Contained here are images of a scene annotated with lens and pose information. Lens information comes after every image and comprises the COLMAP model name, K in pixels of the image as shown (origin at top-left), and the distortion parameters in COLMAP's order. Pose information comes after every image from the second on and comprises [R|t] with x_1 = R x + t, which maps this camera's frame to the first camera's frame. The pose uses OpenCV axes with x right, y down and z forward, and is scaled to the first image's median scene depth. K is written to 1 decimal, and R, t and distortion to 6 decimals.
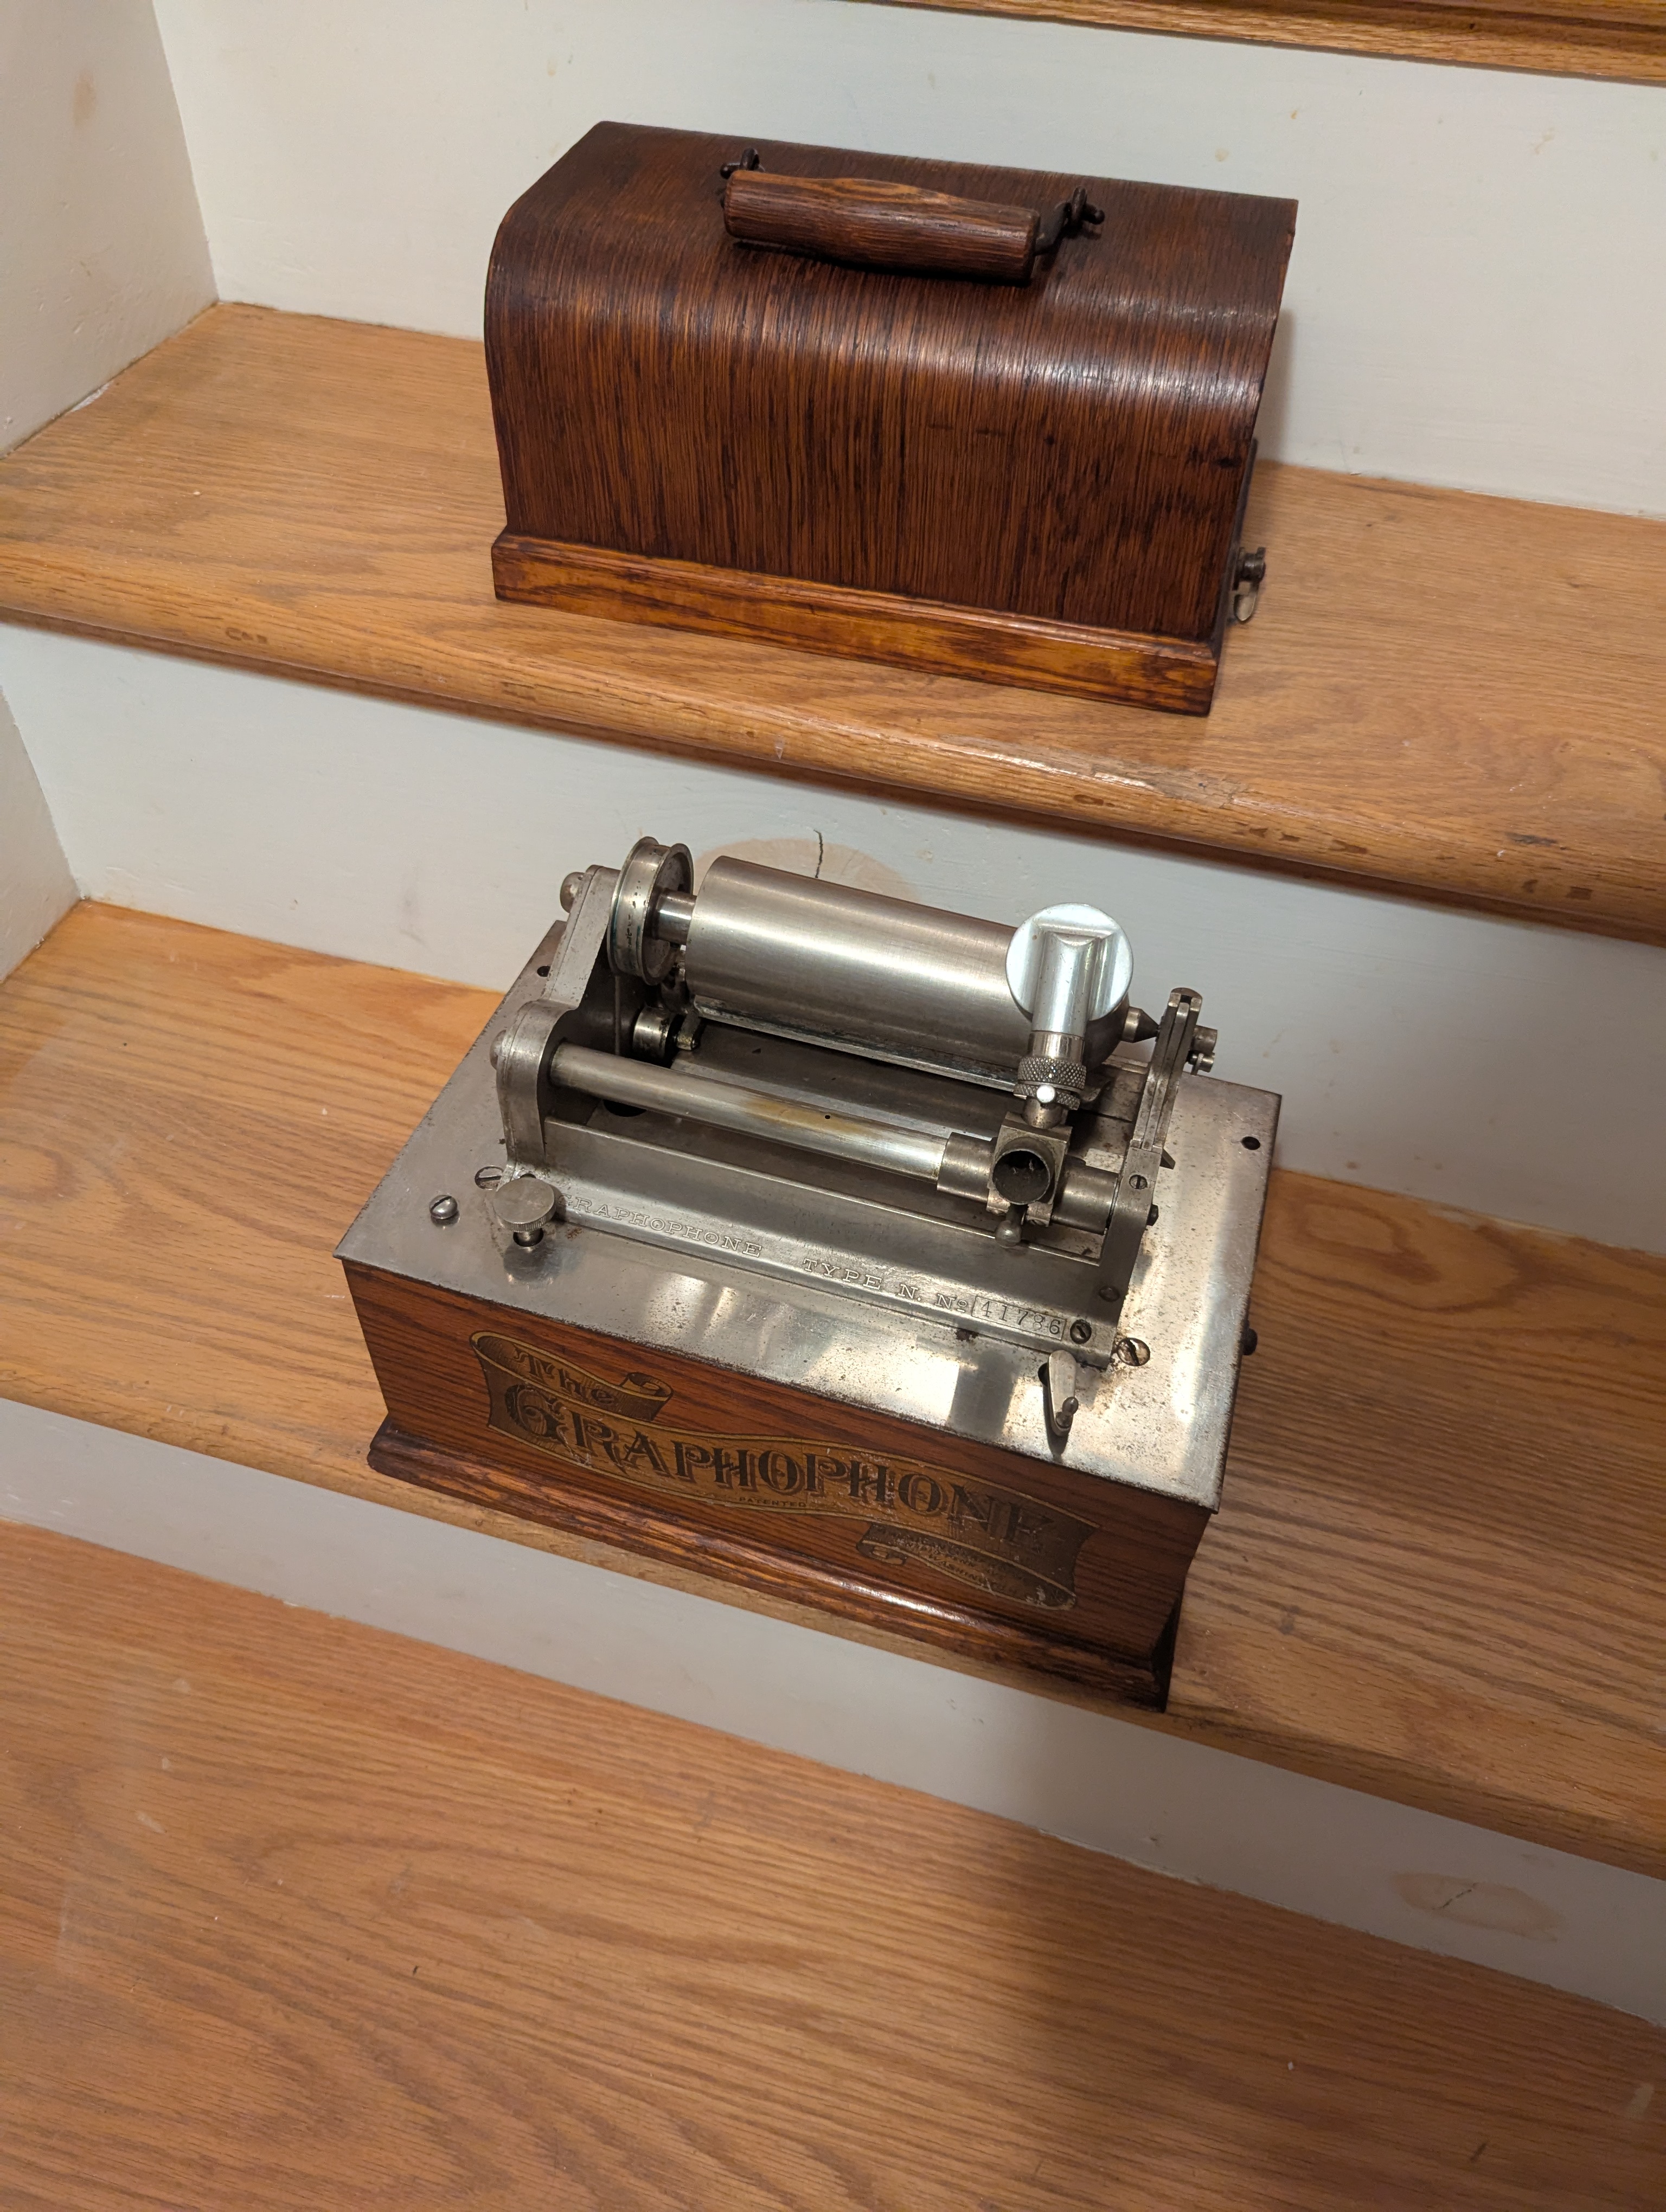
lens RADIAL K [[1627.0, 0, 833.0], [0, 1627.0, 1106.0], [0, 0, 1]] dist [0.058830, -0.063115]
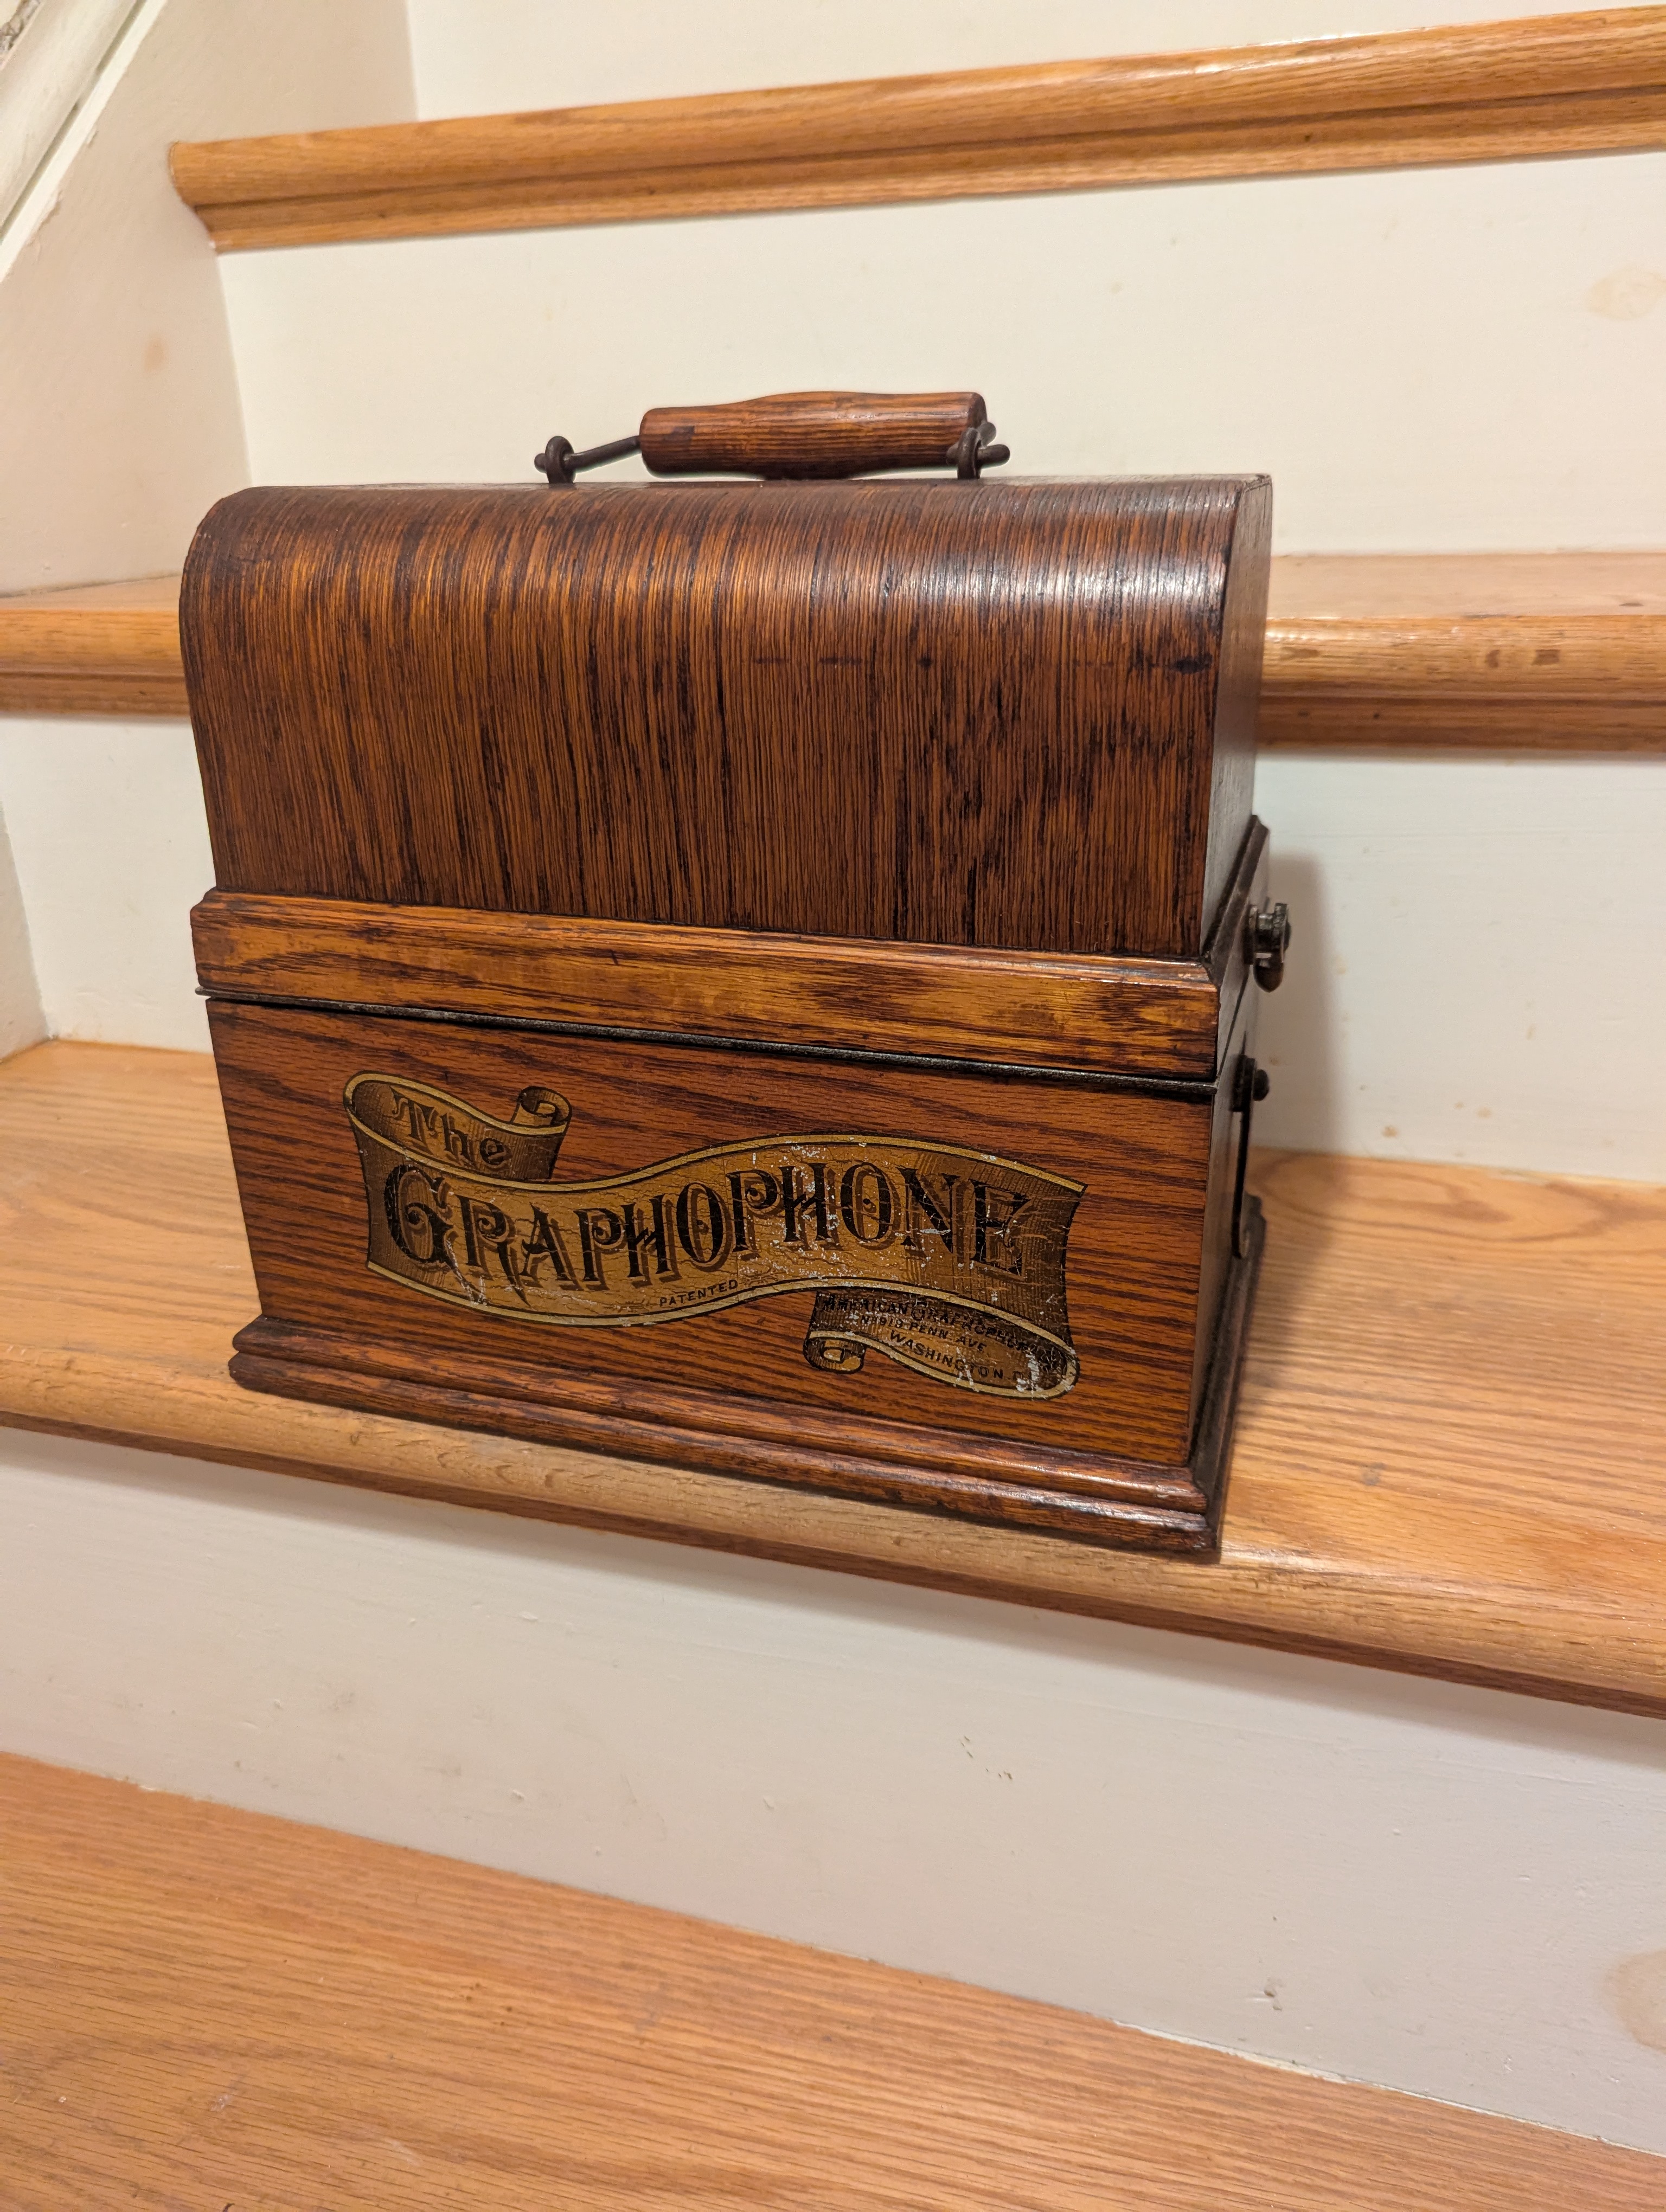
lens RADIAL K [[1627.0, 0, 833.0], [0, 1627.0, 1106.0], [0, 0, 1]] dist [0.058830, -0.063115]
pose [[0.998222, -0.048097, -0.035219, 0.048609], [0.028856, 0.906817, -0.420536, 0.384646], [0.052164, 0.418771, 0.906592, 0.174090]]
